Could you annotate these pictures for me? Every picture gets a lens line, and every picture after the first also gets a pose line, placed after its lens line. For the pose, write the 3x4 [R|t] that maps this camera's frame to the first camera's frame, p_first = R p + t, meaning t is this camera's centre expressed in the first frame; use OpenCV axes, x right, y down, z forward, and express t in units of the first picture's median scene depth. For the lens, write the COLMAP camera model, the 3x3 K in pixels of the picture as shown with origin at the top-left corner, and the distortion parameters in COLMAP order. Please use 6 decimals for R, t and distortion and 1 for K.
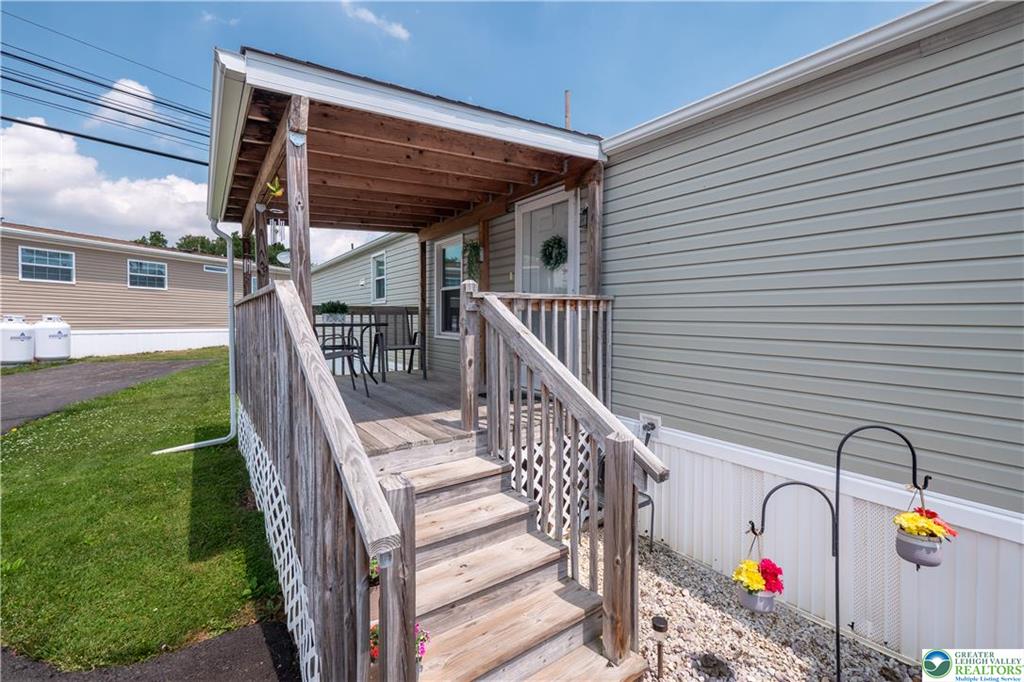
lens RADIAL K [[401.6, 0, 512.0], [0, 401.6, 341.0], [0, 0, 1]] dist [-0.002086, -0.000113]
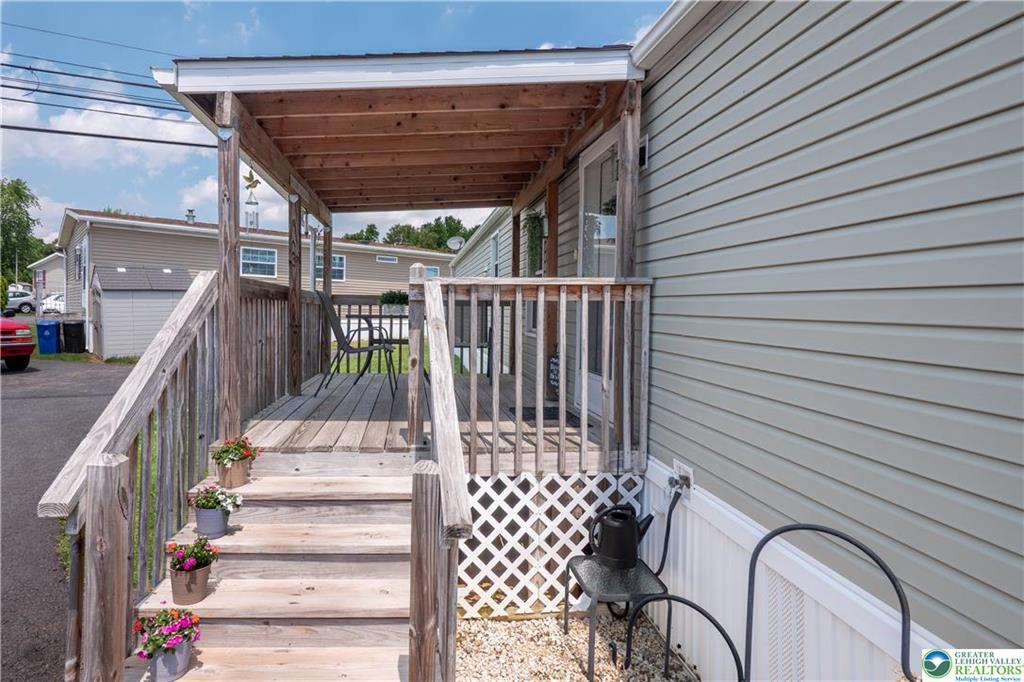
lens RADIAL K [[530.0, 0, 512.0], [0, 530.0, 341.0], [0, 0, 1]] dist [0.001598, 0.000504]
pose [[0.860860, 0.037594, -0.507451, 0.517583], [-0.039448, 0.999196, 0.007104, -0.005707], [0.507310, 0.013902, 0.861651, 0.130582]]
